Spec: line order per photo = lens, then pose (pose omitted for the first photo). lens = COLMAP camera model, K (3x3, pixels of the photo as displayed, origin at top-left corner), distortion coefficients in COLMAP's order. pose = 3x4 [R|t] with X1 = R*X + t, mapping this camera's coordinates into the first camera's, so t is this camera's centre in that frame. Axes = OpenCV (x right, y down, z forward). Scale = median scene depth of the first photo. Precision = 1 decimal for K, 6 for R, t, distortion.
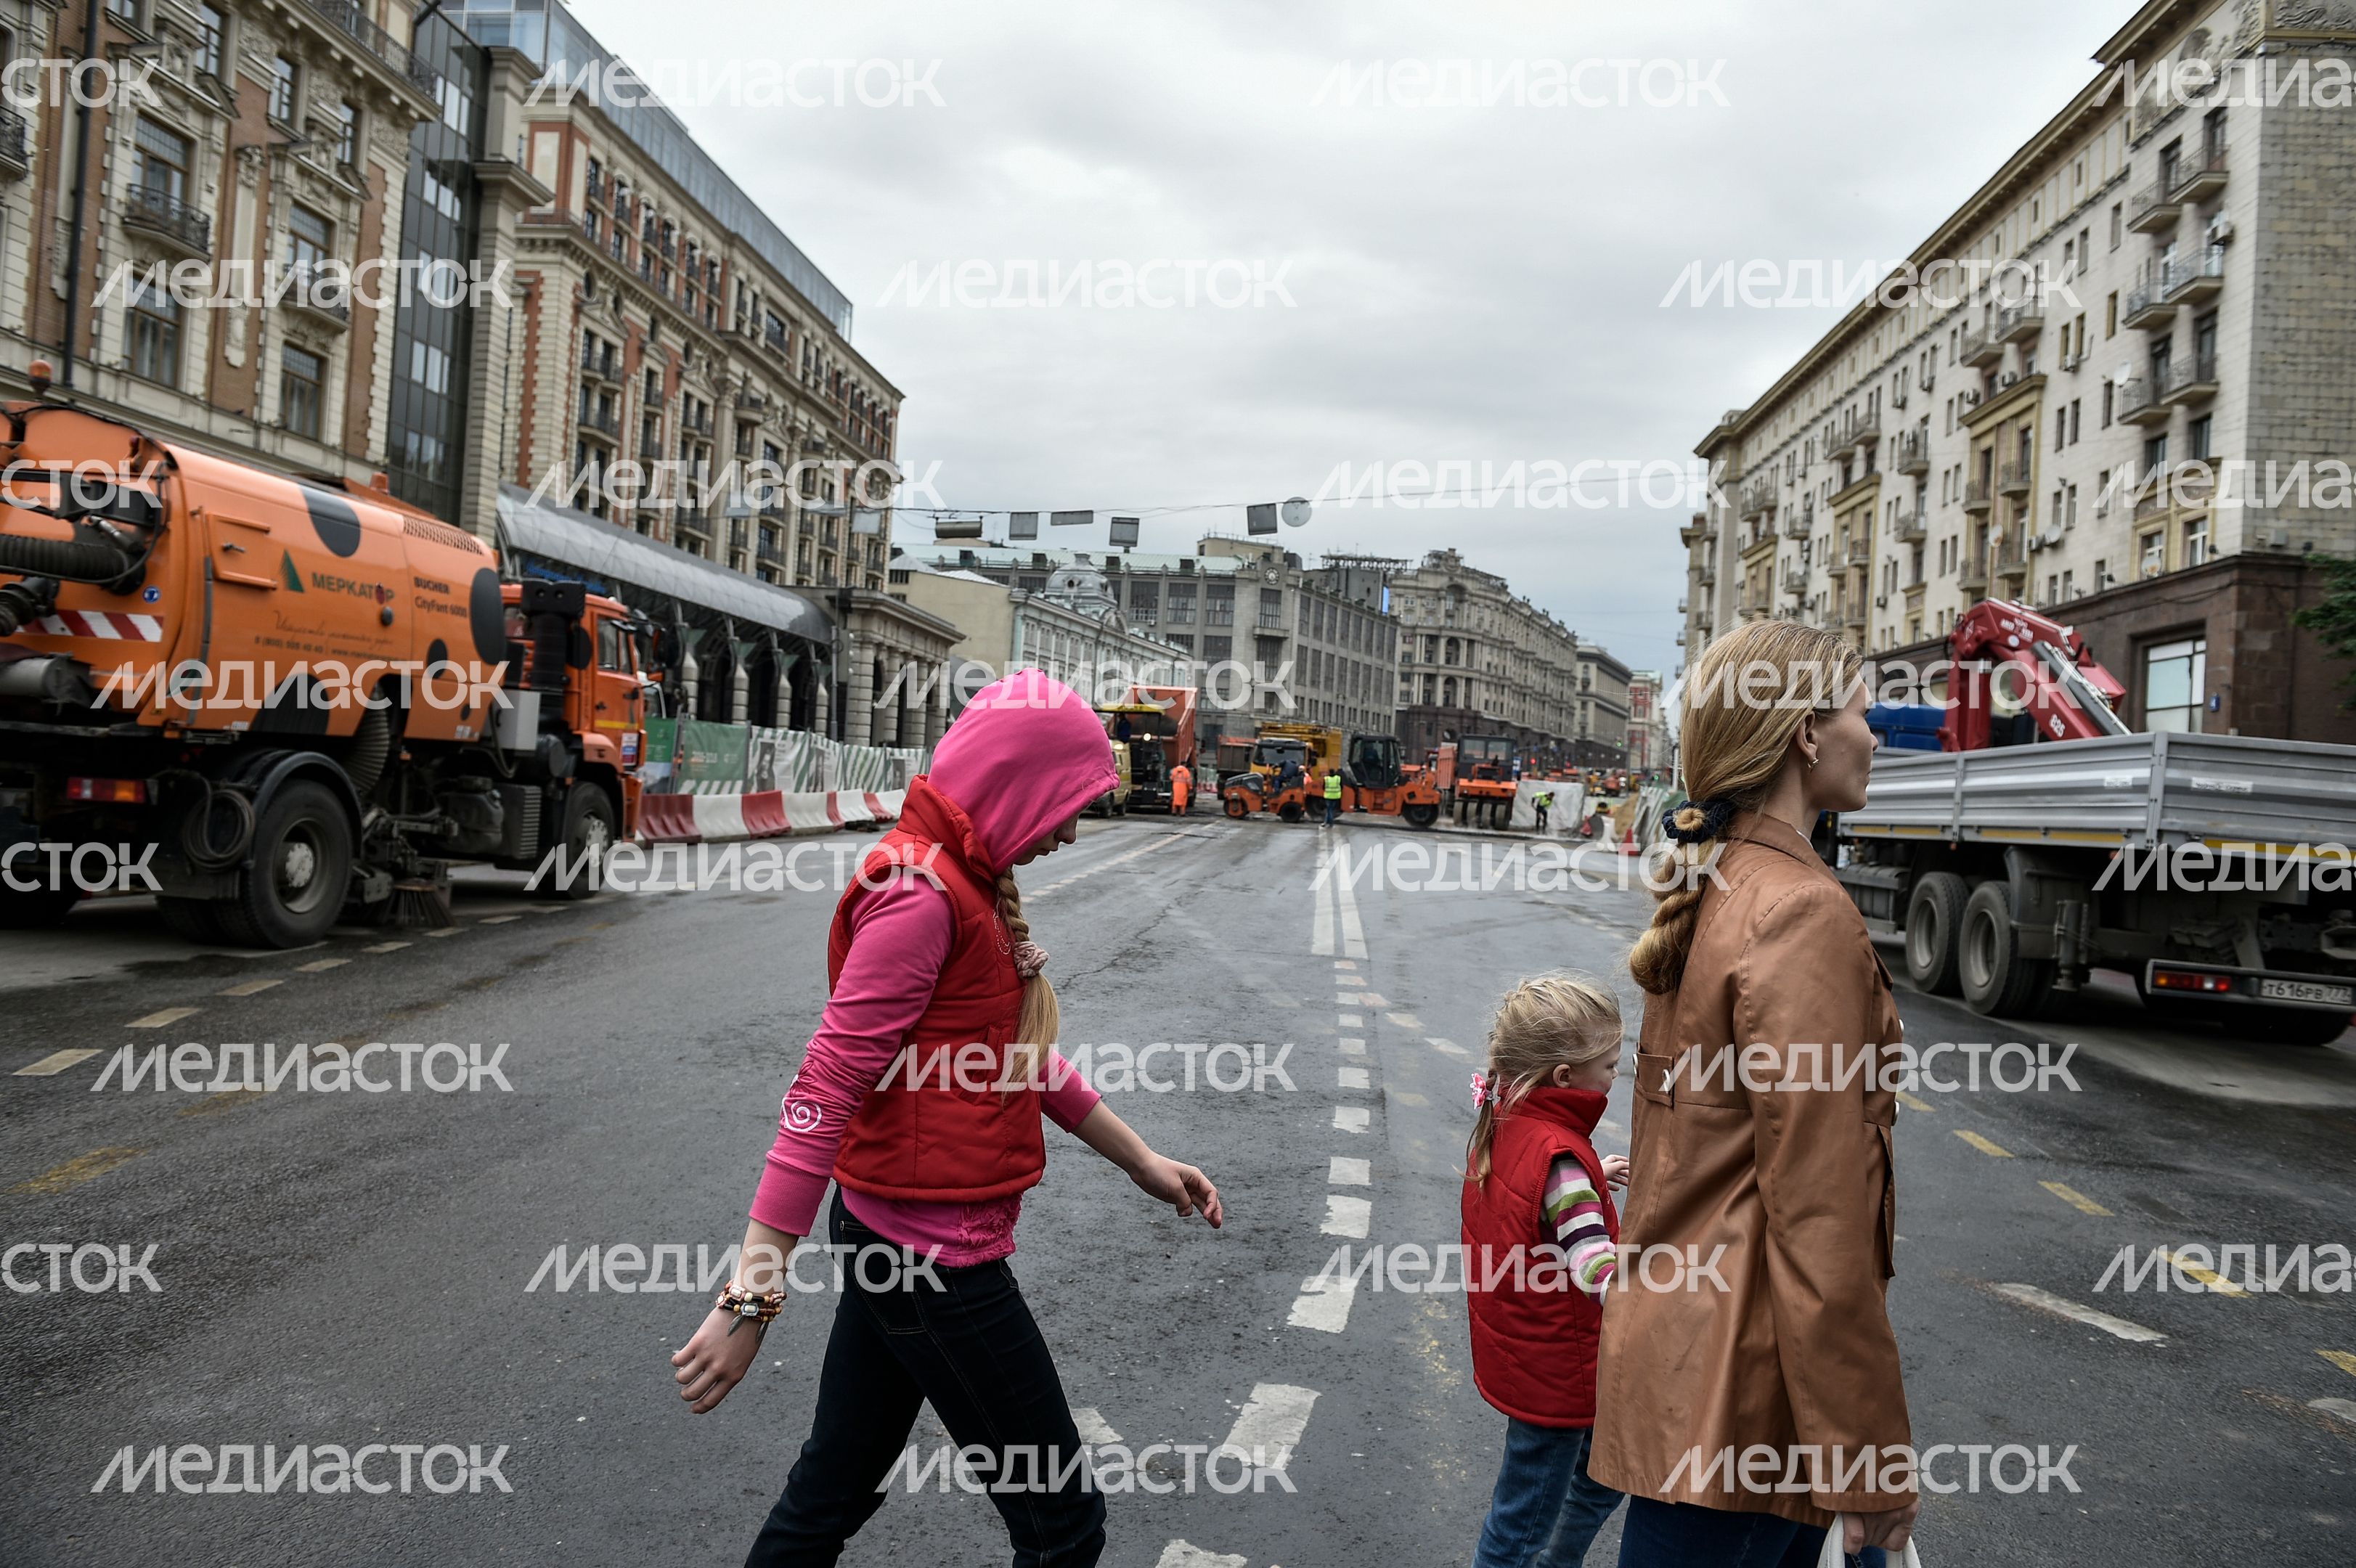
lens RADIAL K [[1600.9, 0, 1178.0], [0, 1600.9, 784.0], [0, 0, 1]] dist [-0.007408, -0.003223]
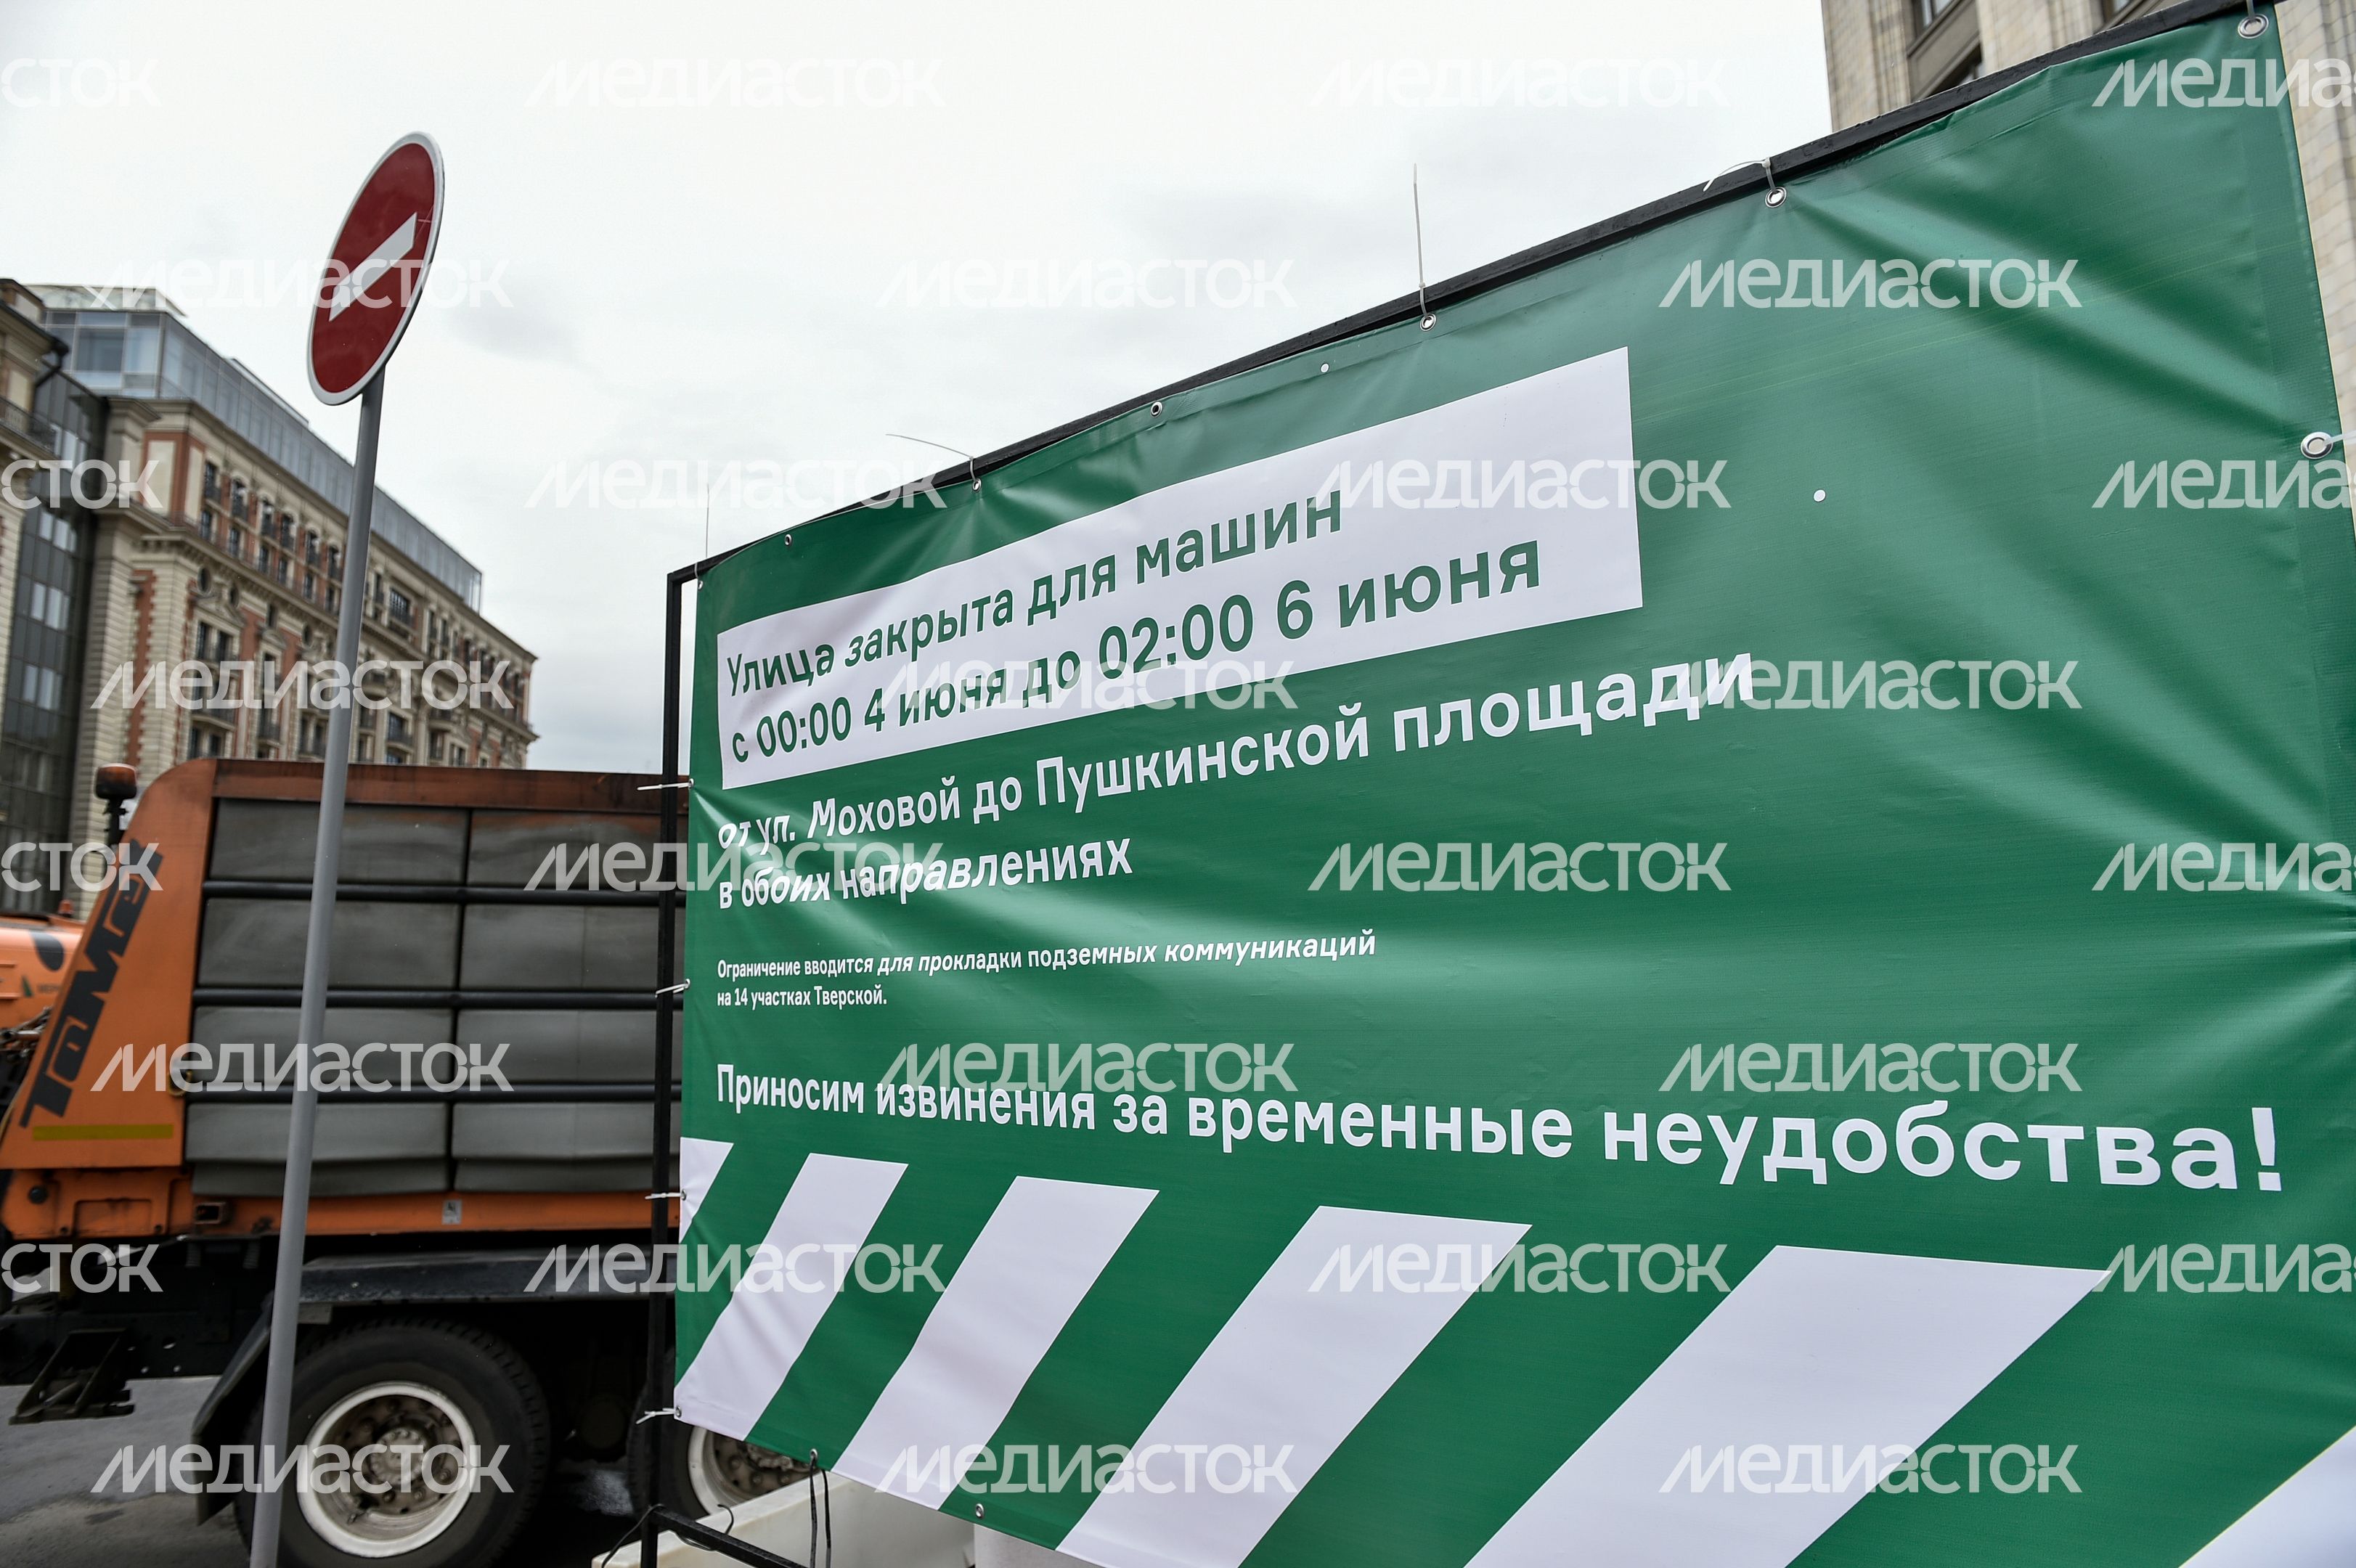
lens RADIAL K [[1588.9, 0, 1178.0], [0, 1588.9, 784.0], [0, 0, 1]] dist [-0.010658, -0.001413]
pose [[0.978334, -0.041246, 0.202881, 0.030603], [0.068143, 0.989503, -0.127436, -0.004124], [-0.195495, 0.138500, 0.970876, -0.086630]]
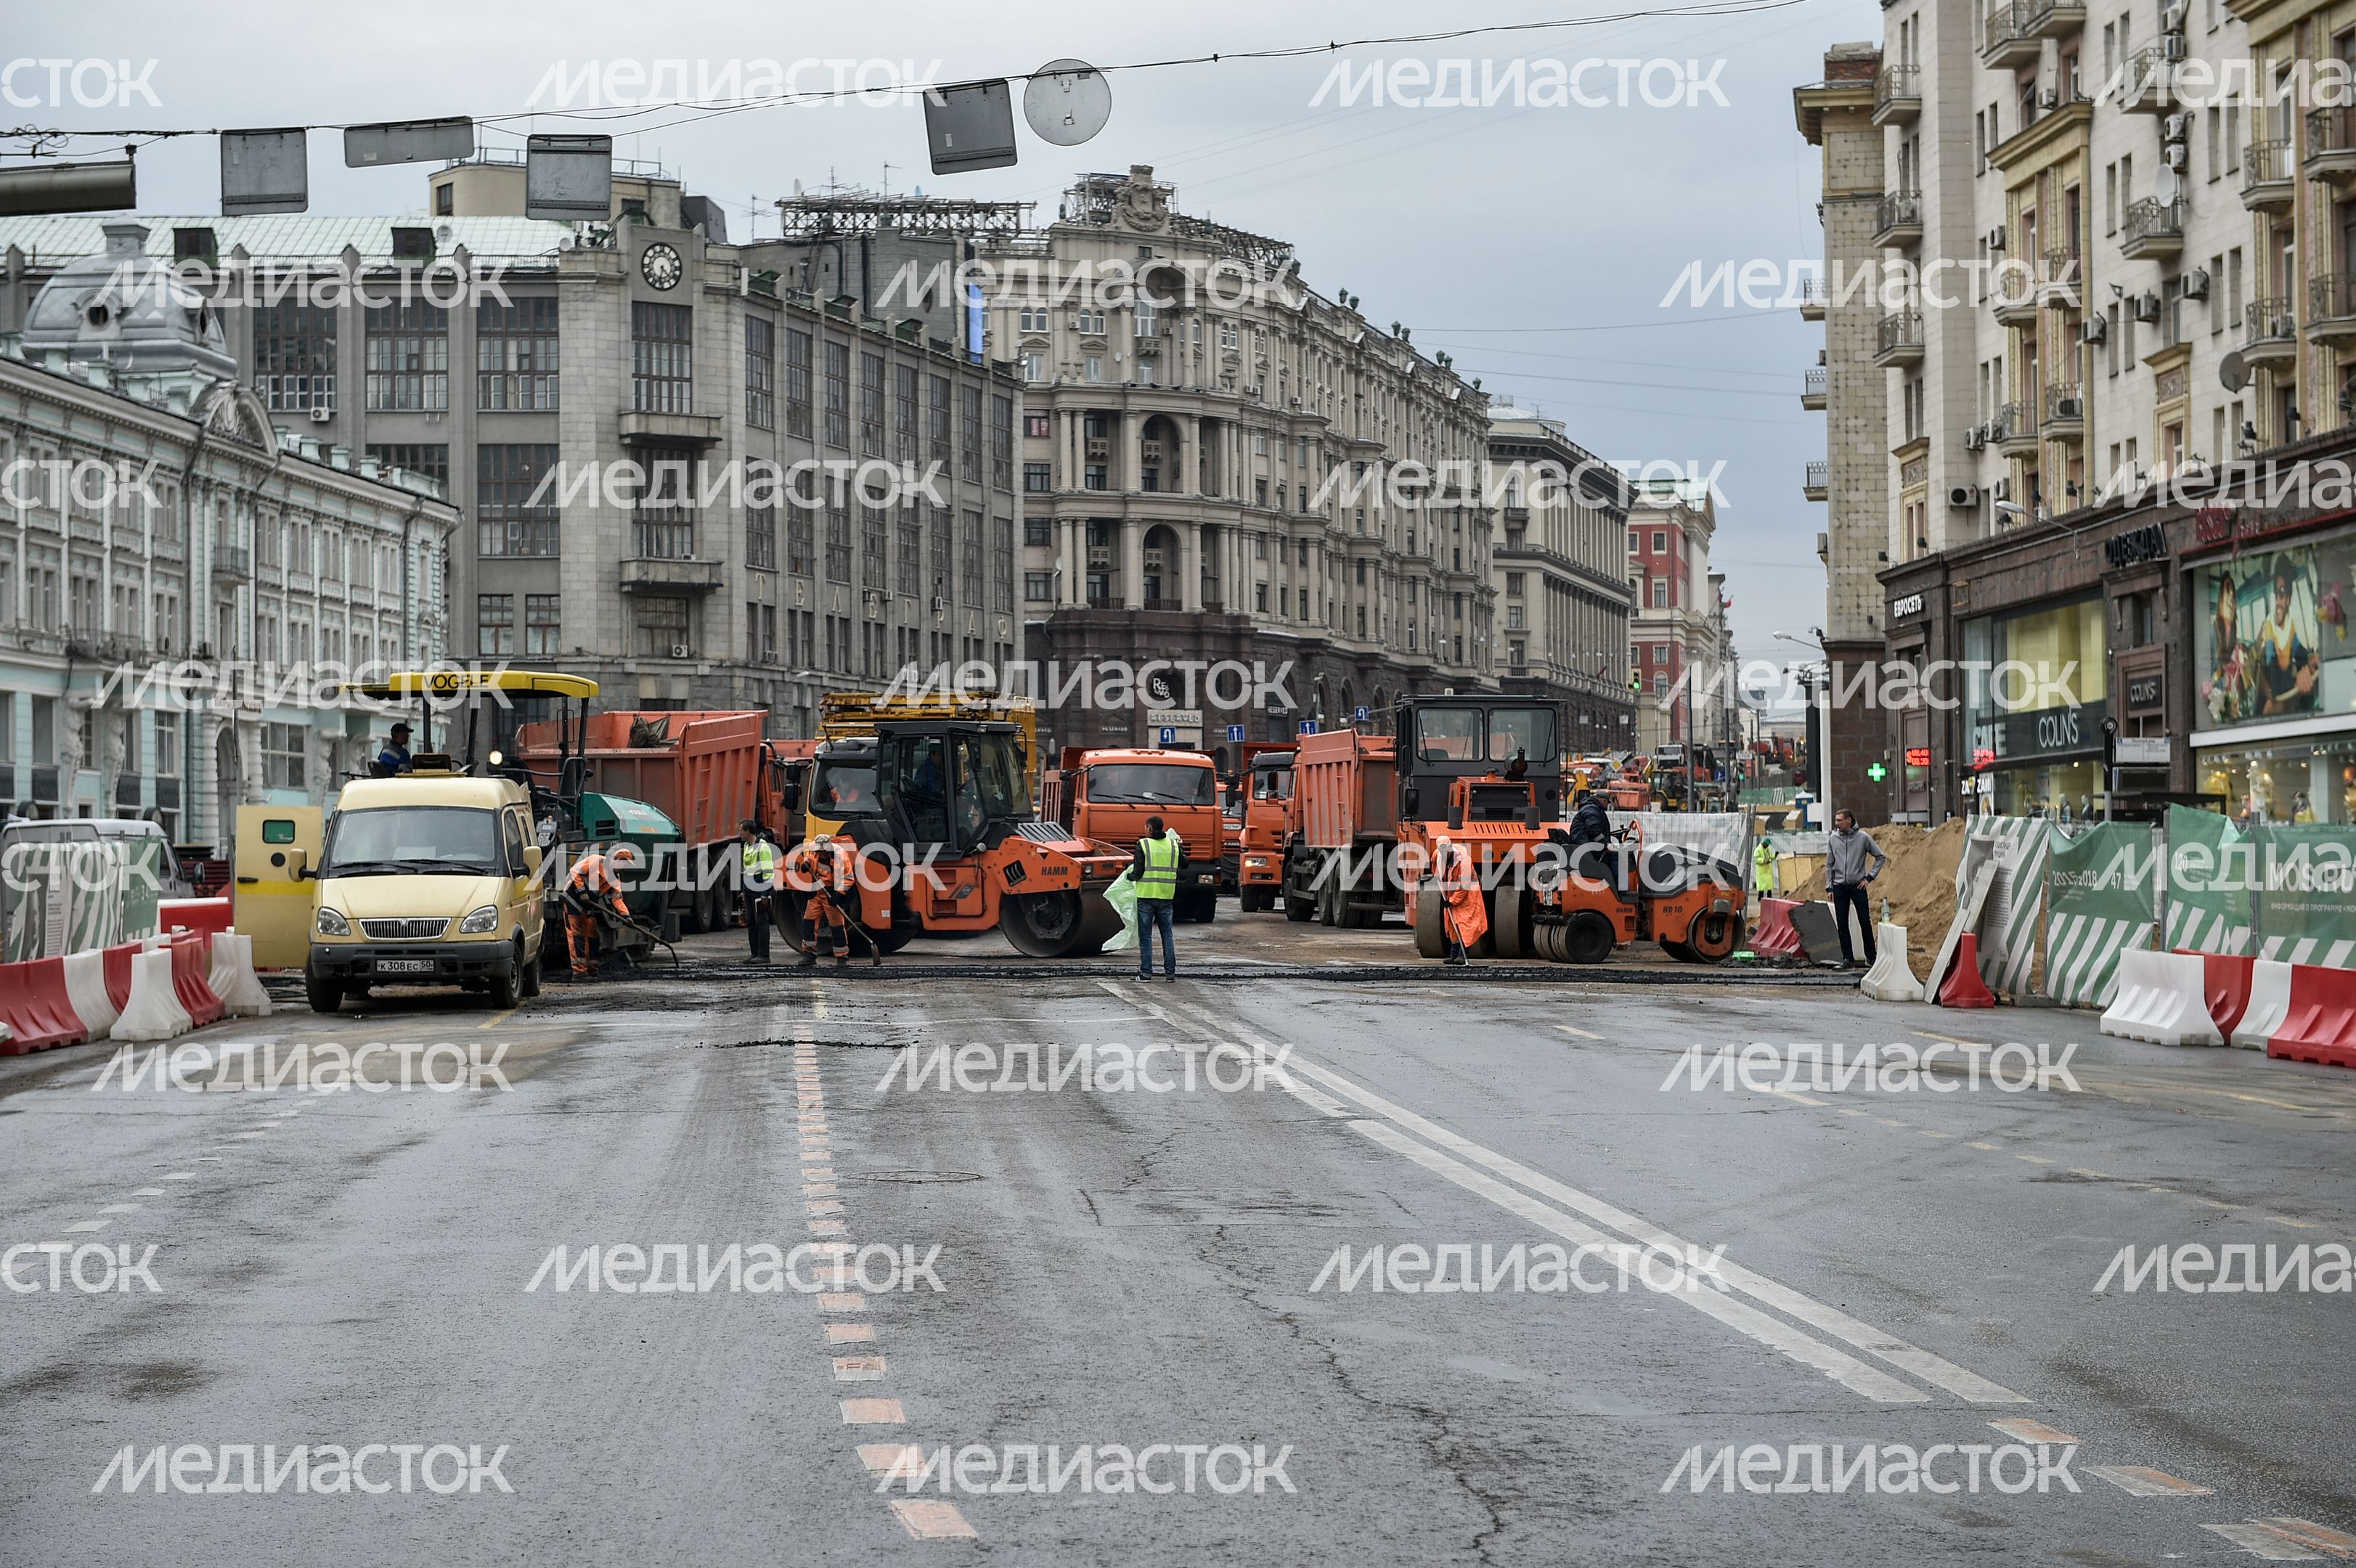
lens RADIAL K [[4534.9, 0, 1178.0], [0, 4534.9, 784.0], [0, 0, 1]] dist [0.026918, -0.007143]
pose [[0.982271, -0.062109, 0.176879, -0.029756], [0.064459, 0.997892, -0.007568, -0.003925], [-0.176036, 0.018836, 0.984204, 0.006347]]
